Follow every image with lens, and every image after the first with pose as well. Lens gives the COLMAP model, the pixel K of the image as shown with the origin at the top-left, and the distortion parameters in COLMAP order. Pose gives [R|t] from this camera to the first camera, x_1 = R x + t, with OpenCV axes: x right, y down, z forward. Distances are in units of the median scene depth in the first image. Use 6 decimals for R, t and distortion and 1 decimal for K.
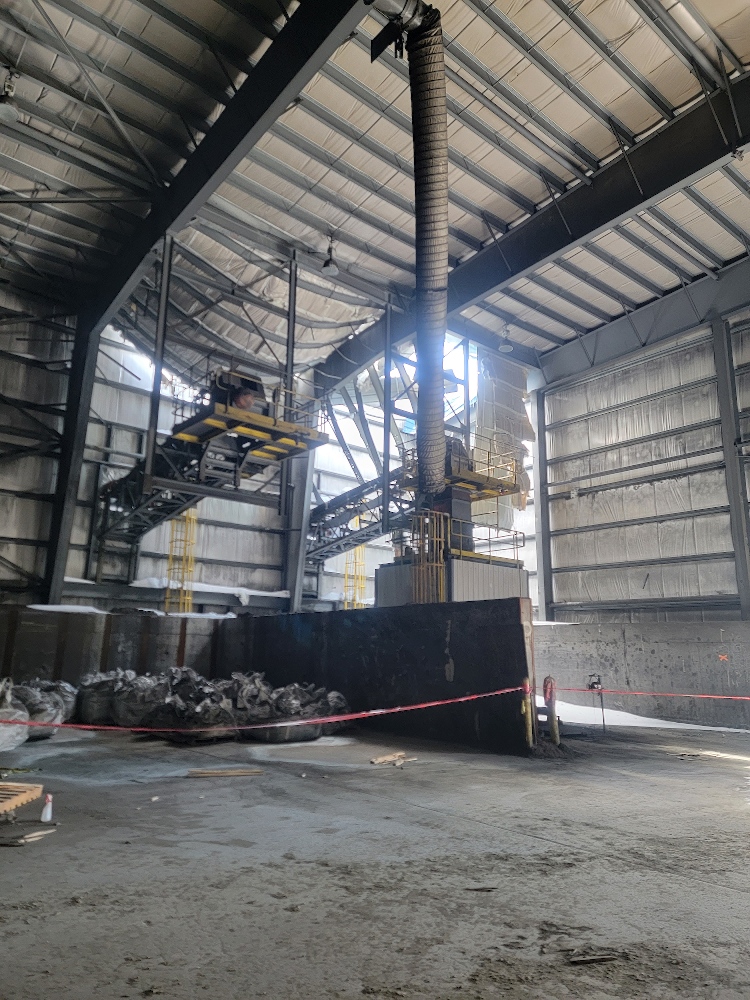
lens RADIAL K [[670.9, 0, 375.0], [0, 670.9, 500.0], [0, 0, 1]] dist [0.084278, -0.051474]
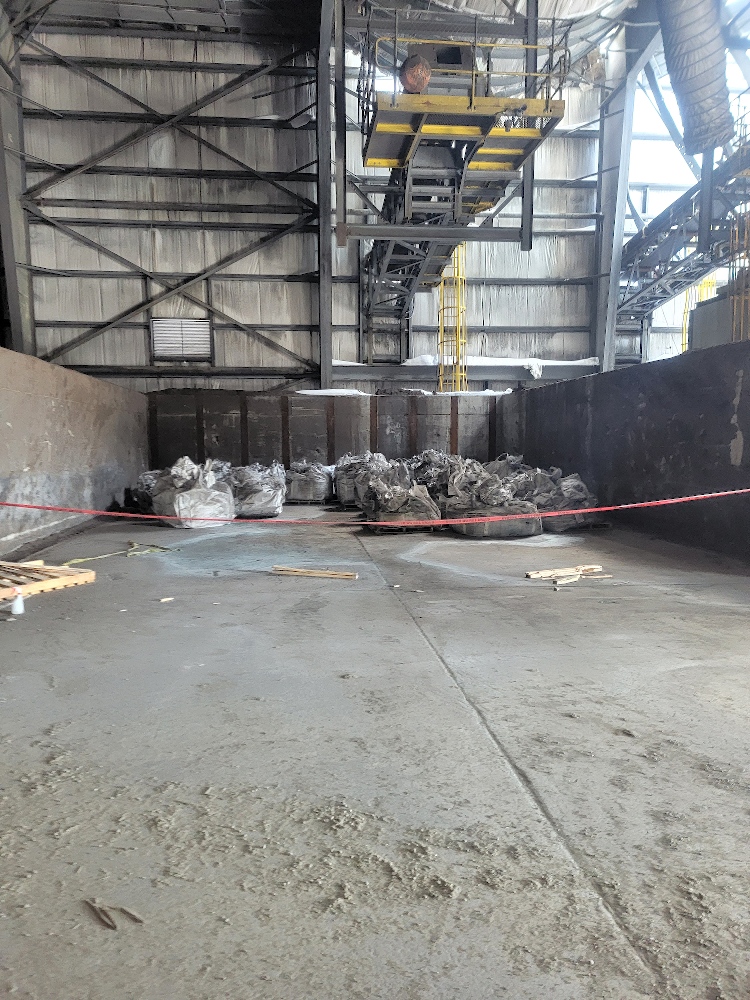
lens RADIAL K [[670.9, 0, 375.0], [0, 670.9, 500.0], [0, 0, 1]] dist [0.084278, -0.051474]
pose [[0.825664, 0.029576, -0.563387, 0.136582], [0.145578, 0.953635, 0.263413, 0.055655], [0.545056, -0.299507, 0.783077, 0.208329]]
